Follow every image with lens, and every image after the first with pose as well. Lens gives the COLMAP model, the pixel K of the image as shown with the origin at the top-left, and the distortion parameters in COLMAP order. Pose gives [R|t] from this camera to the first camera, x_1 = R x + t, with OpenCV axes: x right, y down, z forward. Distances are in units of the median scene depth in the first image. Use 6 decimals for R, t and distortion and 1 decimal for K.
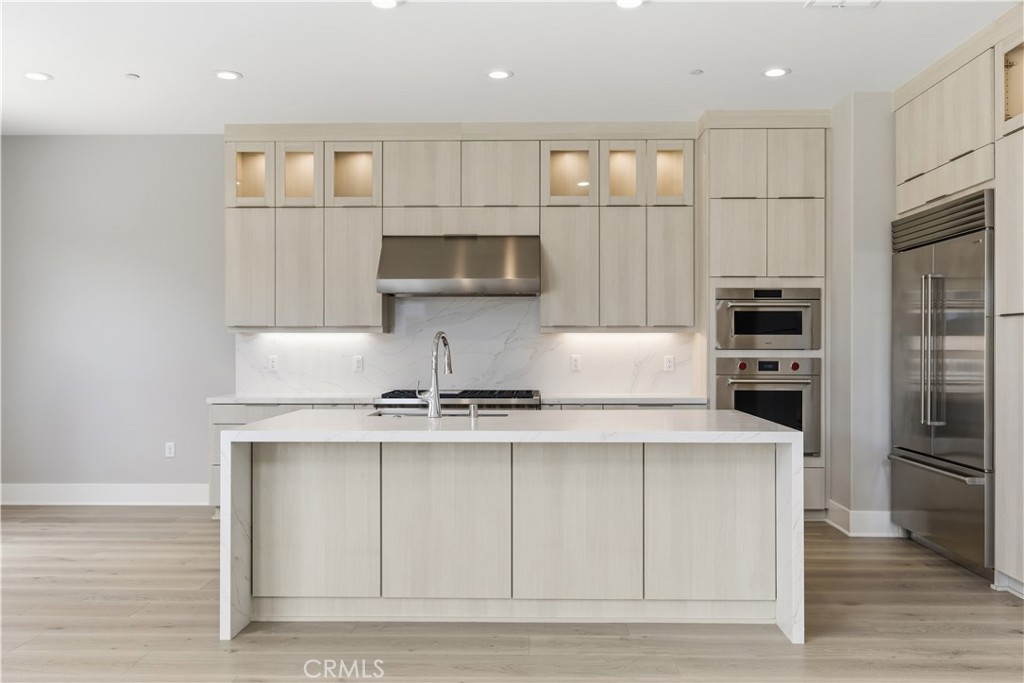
lens RADIAL K [[869.8, 0, 513.4], [0, 869.8, 343.5], [0, 0, 1]] dist [0.006167, -0.008761]
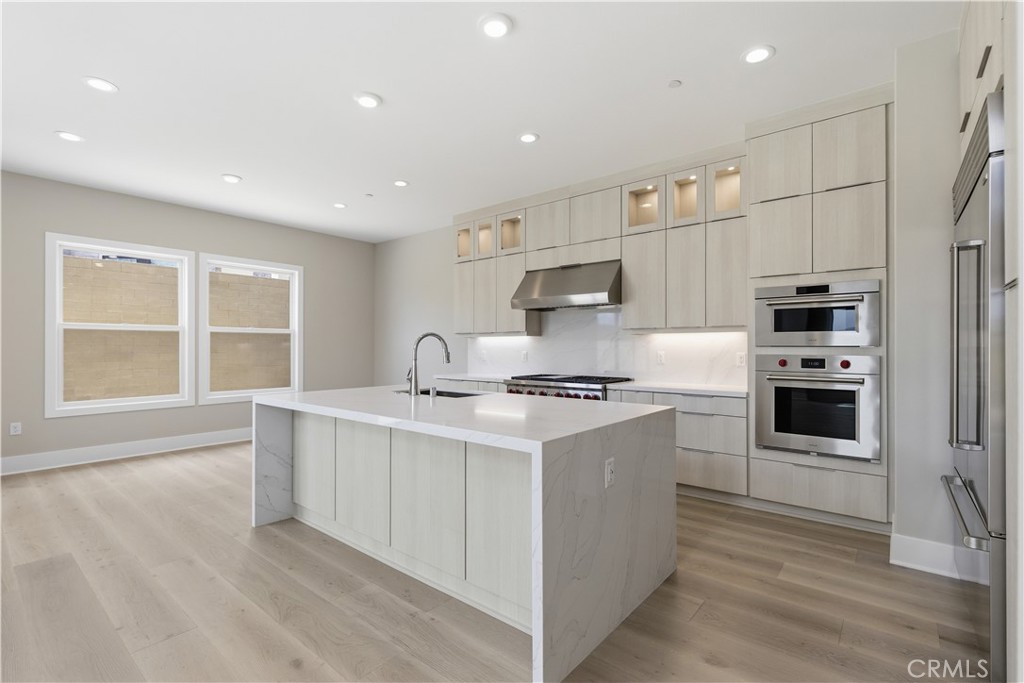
lens RADIAL K [[465.2, 0, 509.9], [0, 465.2, 343.2], [0, 0, 1]] dist [-0.003031, -0.000337]
pose [[0.787664, -0.006127, -0.616074, 0.345691], [0.002452, 0.999974, -0.006810, 0.005906], [0.616100, 0.003853, 0.787659, 0.374047]]
